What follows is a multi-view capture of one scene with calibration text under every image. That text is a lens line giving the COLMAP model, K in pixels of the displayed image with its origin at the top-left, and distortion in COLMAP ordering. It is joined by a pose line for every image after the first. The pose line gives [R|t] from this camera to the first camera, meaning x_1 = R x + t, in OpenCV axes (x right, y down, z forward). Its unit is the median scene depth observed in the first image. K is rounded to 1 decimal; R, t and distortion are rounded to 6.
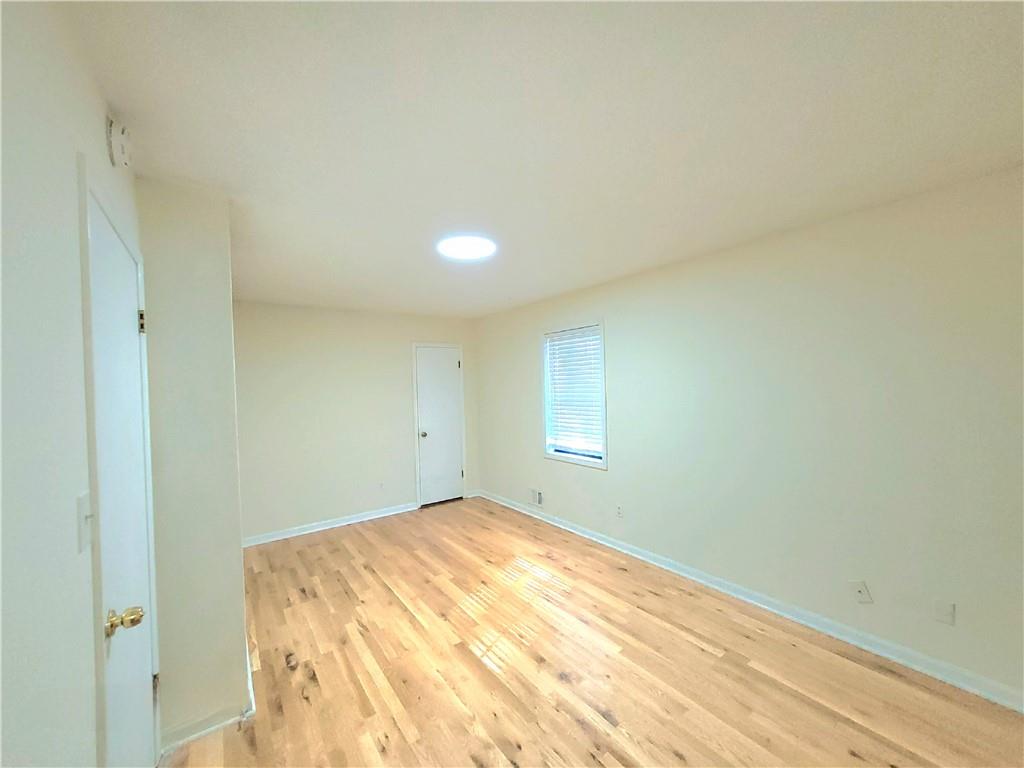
lens RADIAL K [[400.3, 0, 509.6], [0, 400.3, 384.0], [0, 0, 1]] dist [0.003356, 0.000344]
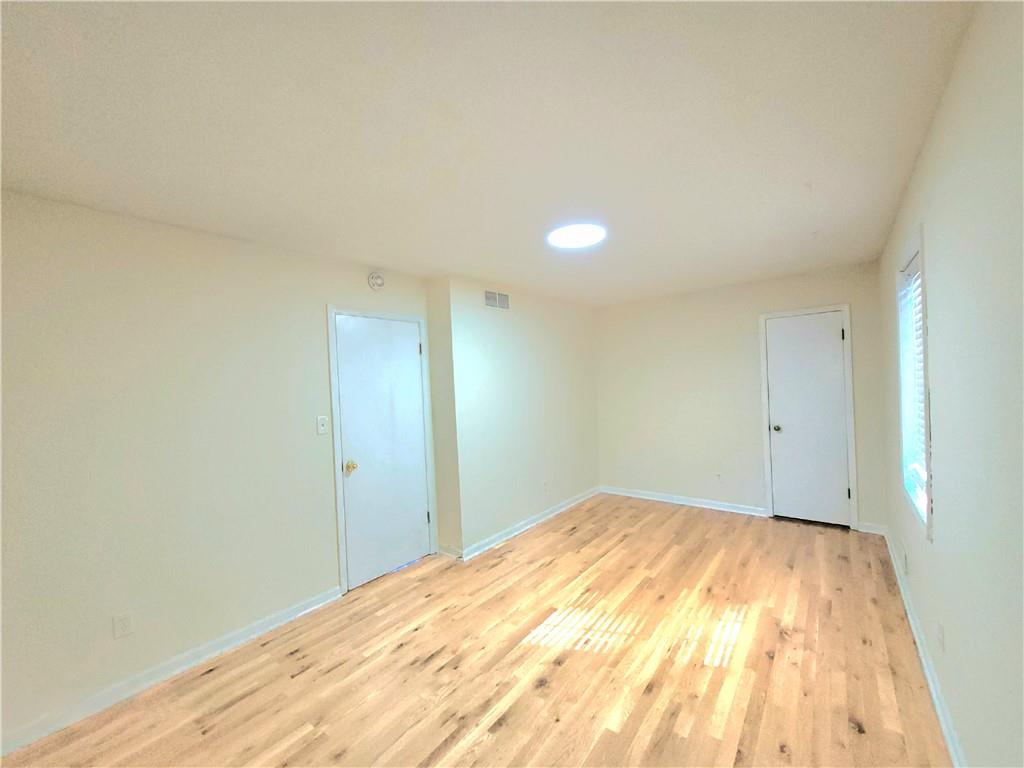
lens RADIAL K [[400.3, 0, 511.3], [0, 400.3, 386.6], [0, 0, 1]] dist [0.003356, 0.000344]
pose [[0.265541, 0.030421, -0.963620, 0.605247], [0.030396, 0.998741, 0.039906, -0.005128], [0.963620, -0.039887, 0.264282, 0.425250]]
